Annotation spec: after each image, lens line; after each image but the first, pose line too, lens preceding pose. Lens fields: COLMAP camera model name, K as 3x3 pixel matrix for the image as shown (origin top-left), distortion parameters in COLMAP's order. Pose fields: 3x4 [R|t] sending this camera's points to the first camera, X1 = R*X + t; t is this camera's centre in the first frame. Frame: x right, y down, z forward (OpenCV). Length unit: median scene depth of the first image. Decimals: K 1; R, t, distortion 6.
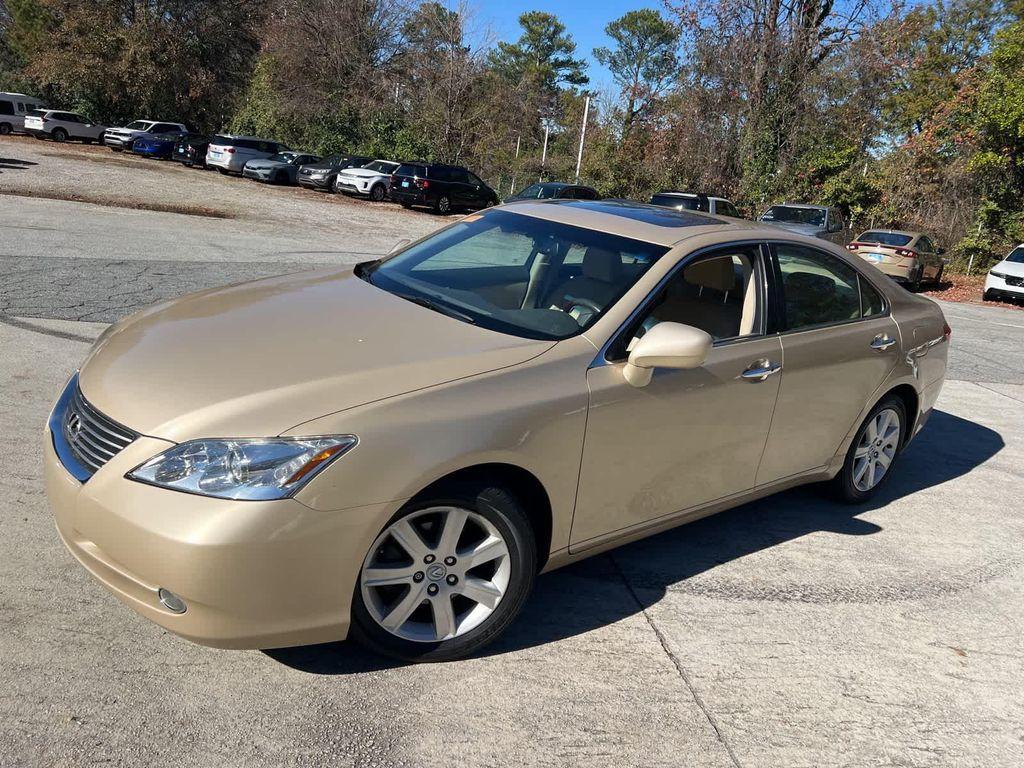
lens RADIAL K [[776.8, 0, 523.9], [0, 776.8, 384.0], [0, 0, 1]] dist [0.049625, -0.057980]
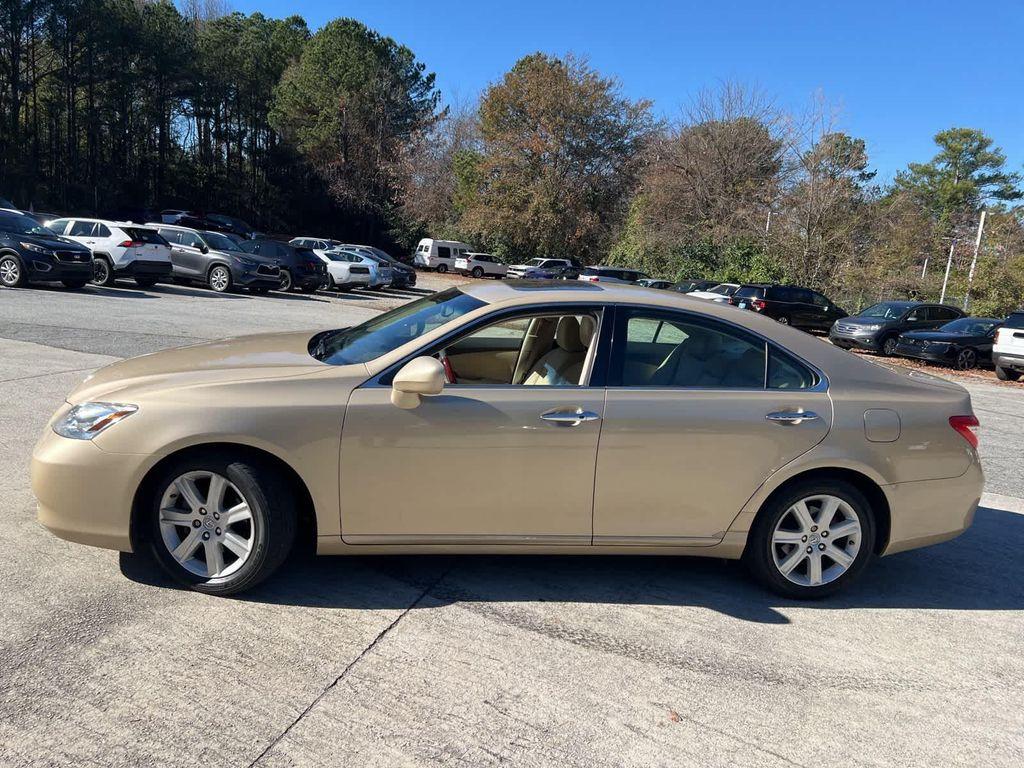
lens RADIAL K [[776.8, 0, 505.9], [0, 776.8, 383.9], [0, 0, 1]] dist [0.049625, -0.057980]
pose [[0.866192, 0.041676, -0.497971, 0.223731], [-0.121084, 0.984324, -0.128239, 0.025521], [0.484820, 0.171376, 0.857660, 0.008795]]
